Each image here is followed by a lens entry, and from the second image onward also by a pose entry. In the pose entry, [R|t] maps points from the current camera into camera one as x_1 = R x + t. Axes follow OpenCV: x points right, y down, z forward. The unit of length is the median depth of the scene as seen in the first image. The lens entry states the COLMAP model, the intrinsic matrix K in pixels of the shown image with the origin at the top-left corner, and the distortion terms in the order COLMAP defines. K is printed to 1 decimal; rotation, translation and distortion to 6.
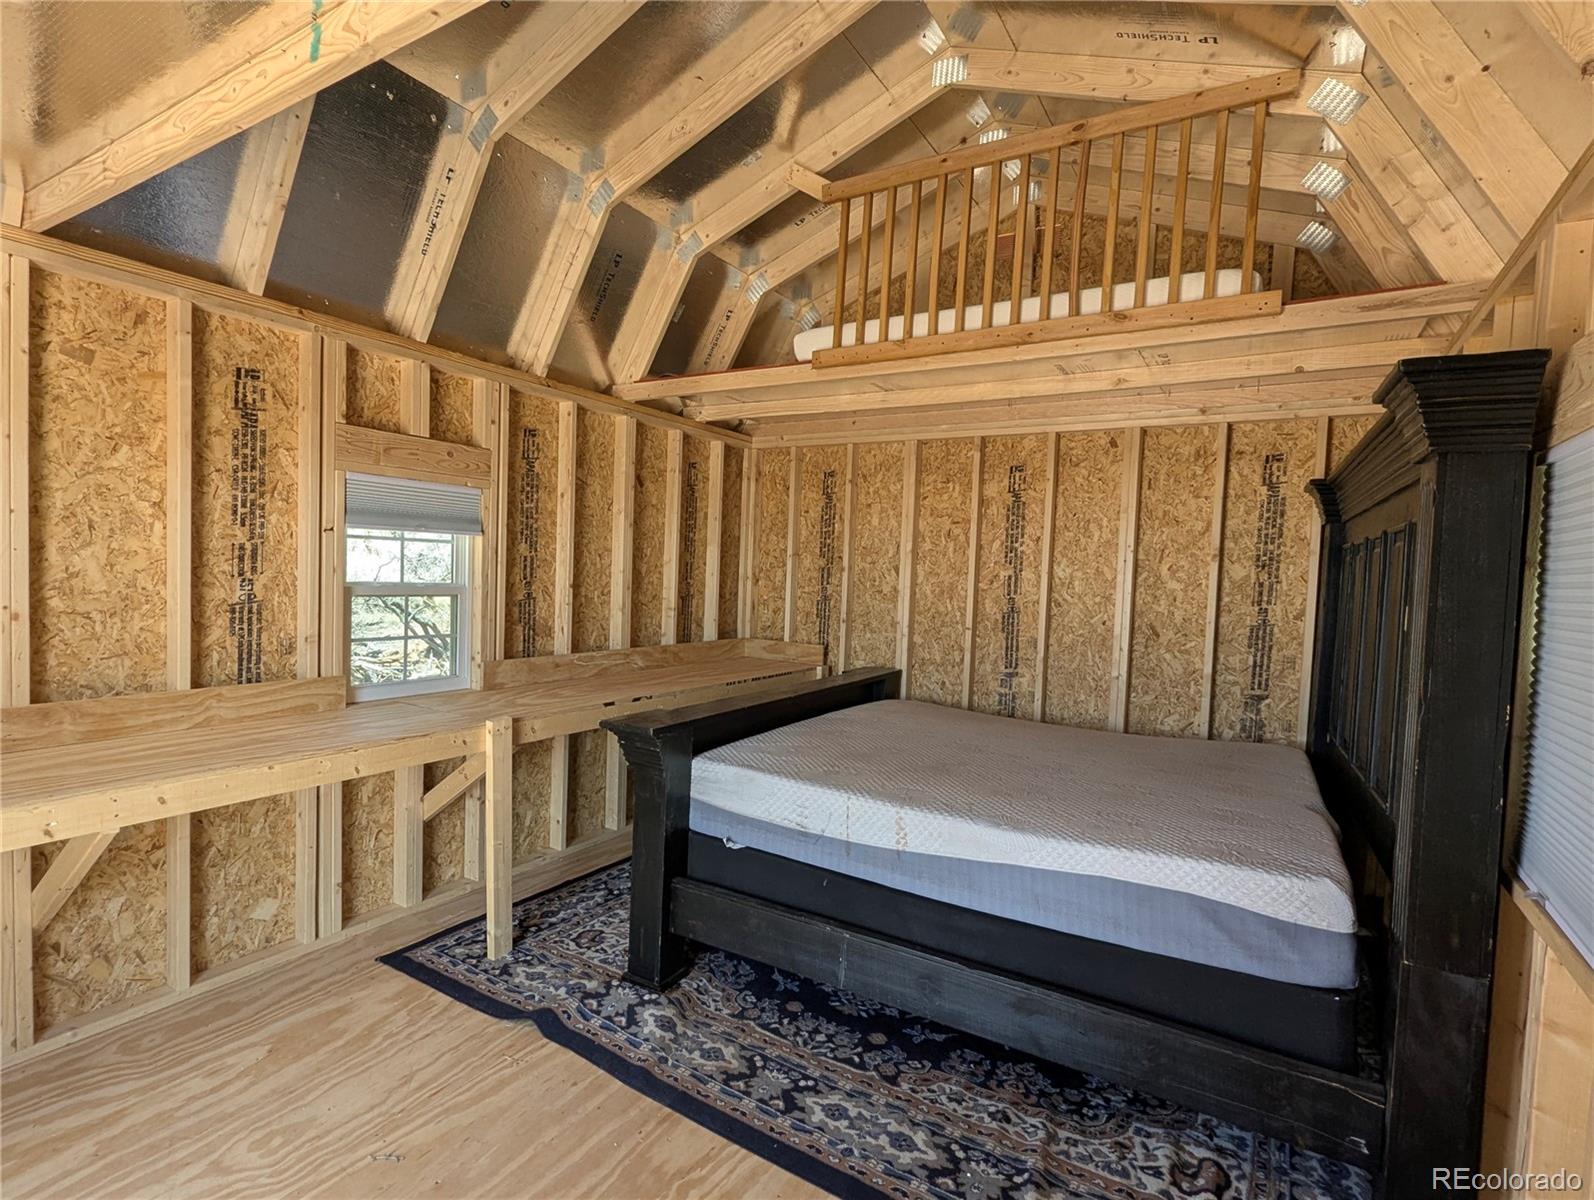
lens RADIAL K [[783.6, 0, 802.1], [0, 783.6, 602.8], [0, 0, 1]] dist [0.005036, 0.000363]
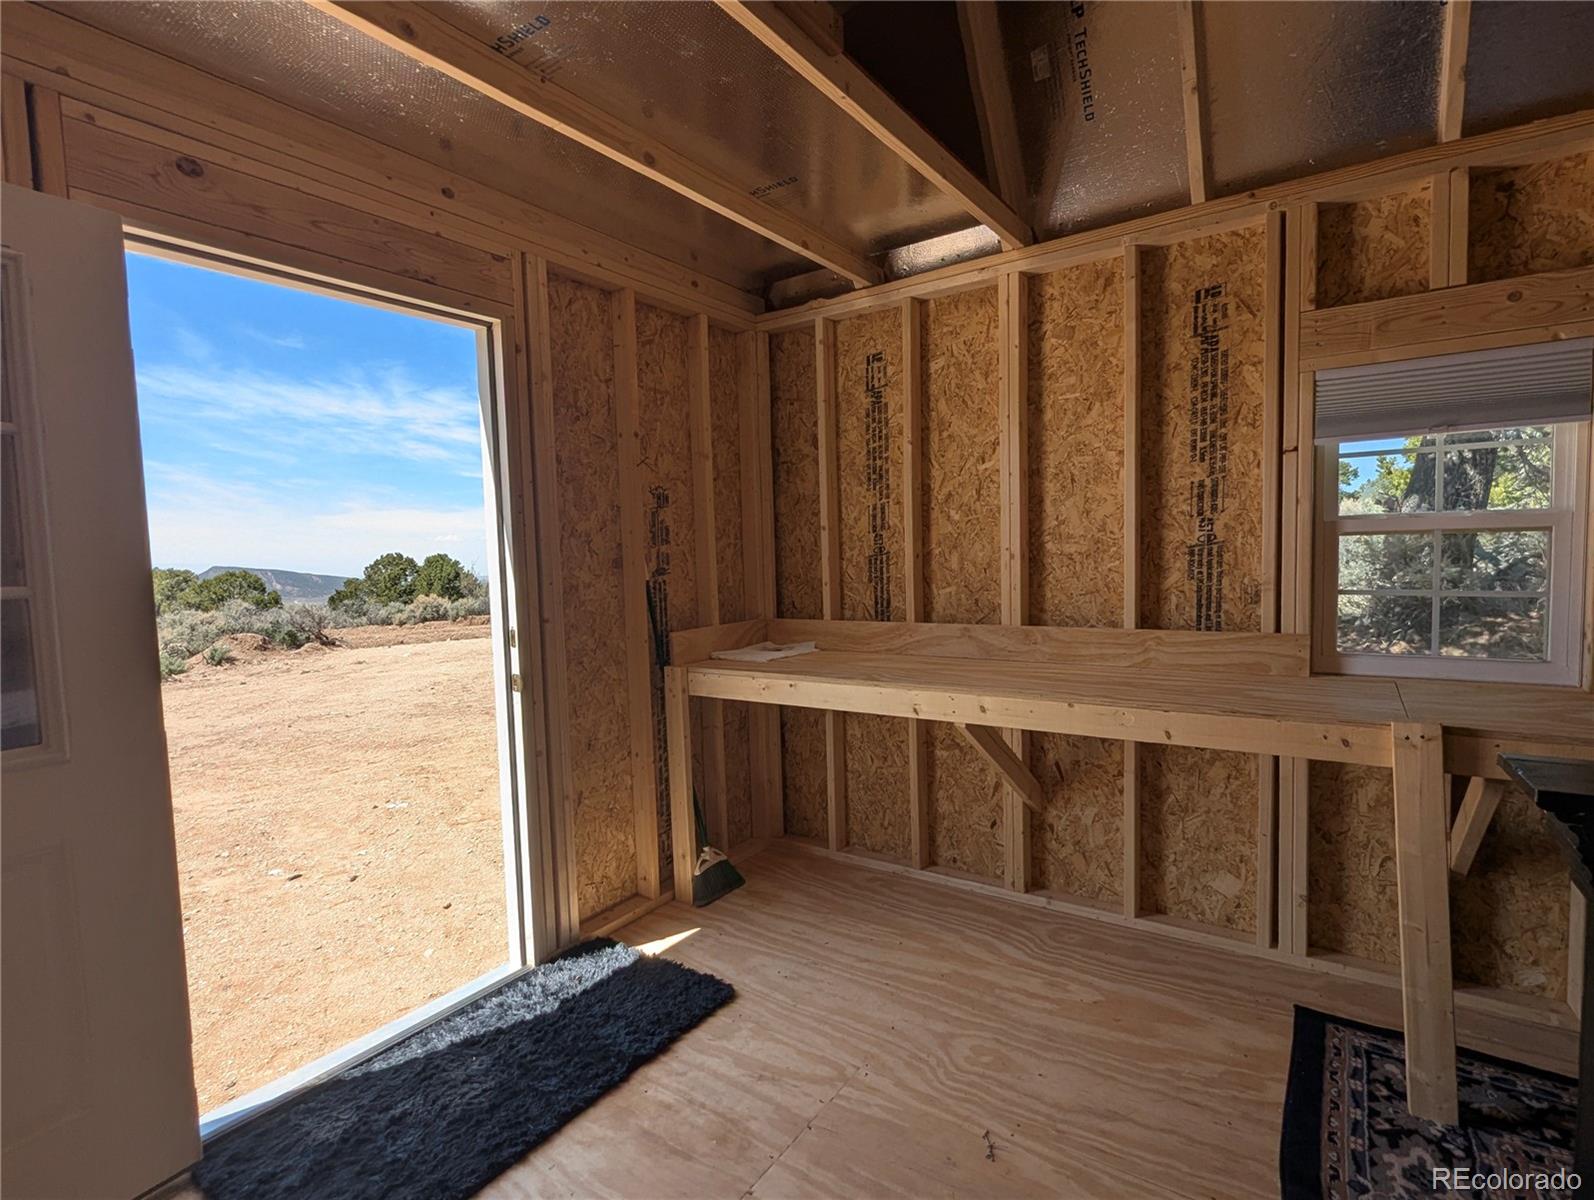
lens RADIAL K [[783.6, 0, 803.1], [0, 783.6, 605.4], [0, 0, 1]] dist [0.005036, 0.000363]
pose [[-0.052339, 0.032677, -0.998095, 0.245304], [-0.016479, 0.999300, 0.033580, 0.049100], [0.998493, 0.018205, -0.051764, 0.582604]]
